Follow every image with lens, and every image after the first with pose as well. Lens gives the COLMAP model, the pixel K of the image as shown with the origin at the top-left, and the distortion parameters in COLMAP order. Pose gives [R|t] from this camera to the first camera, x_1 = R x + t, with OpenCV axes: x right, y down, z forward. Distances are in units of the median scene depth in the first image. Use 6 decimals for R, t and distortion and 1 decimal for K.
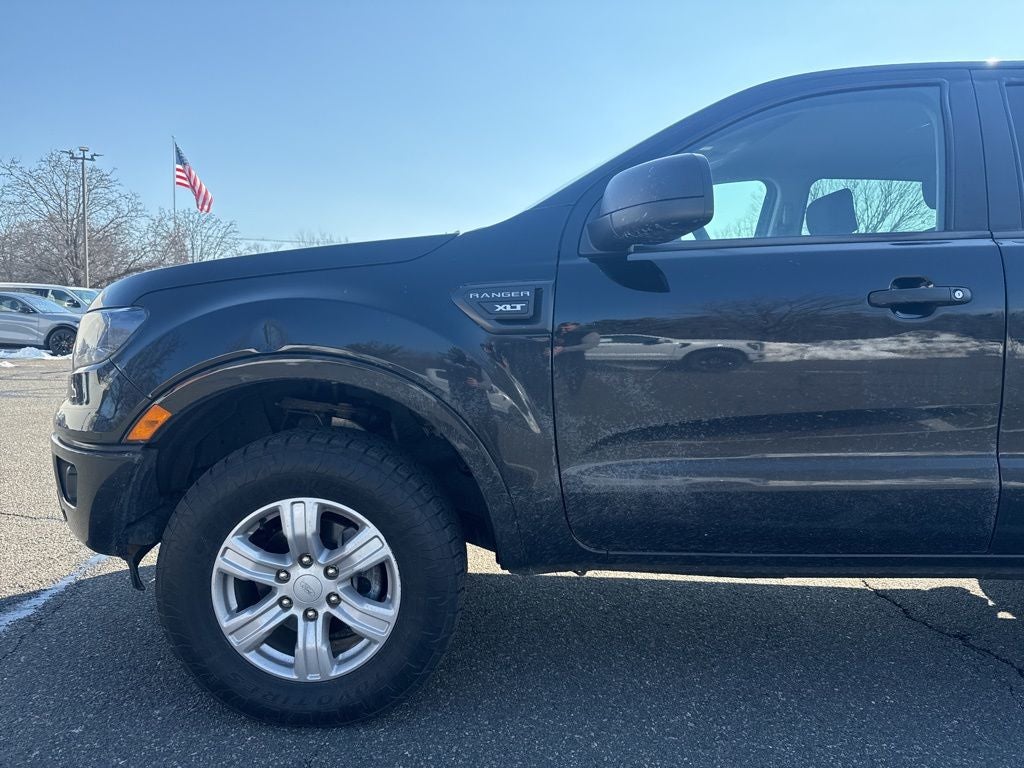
lens RADIAL K [[729.3, 0, 518.5], [0, 729.3, 380.0], [0, 0, 1]] dist [-0.000117, -0.006770]
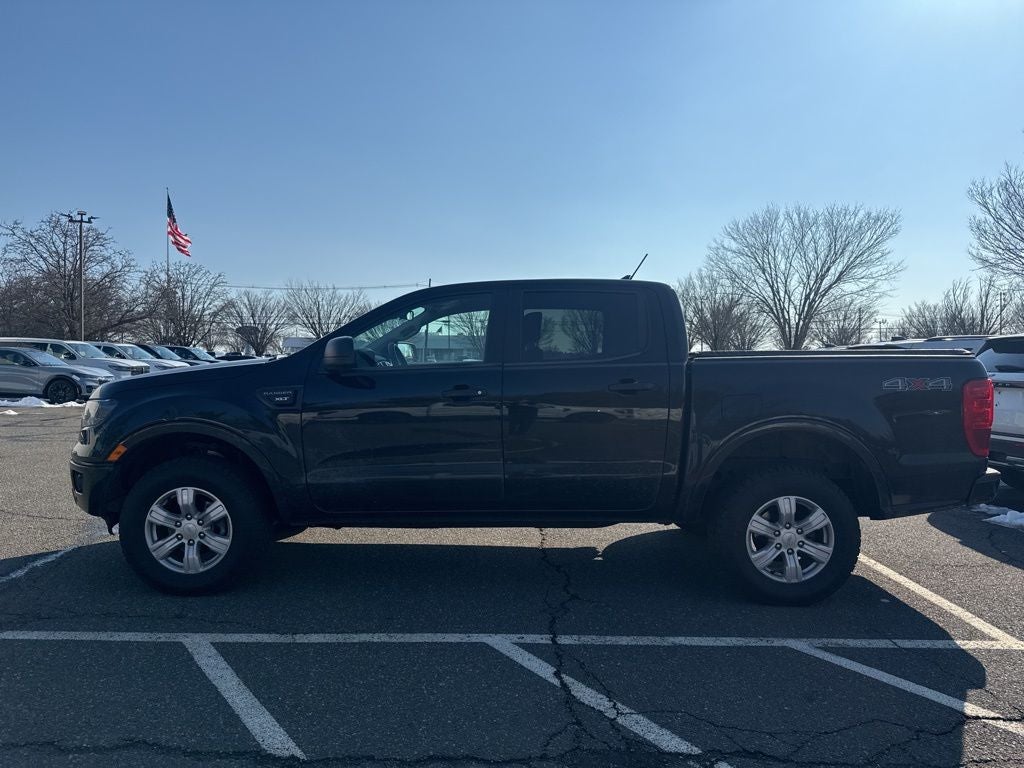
lens RADIAL K [[724.7, 0, 512.0], [0, 724.7, 384.0], [0, 0, 1]] dist [-0.003954, 0.000043]
pose [[0.999967, -0.006791, 0.004484, 0.069000], [0.007008, 0.998706, -0.050372, -0.003060], [-0.004136, 0.050402, 0.998720, -0.121998]]
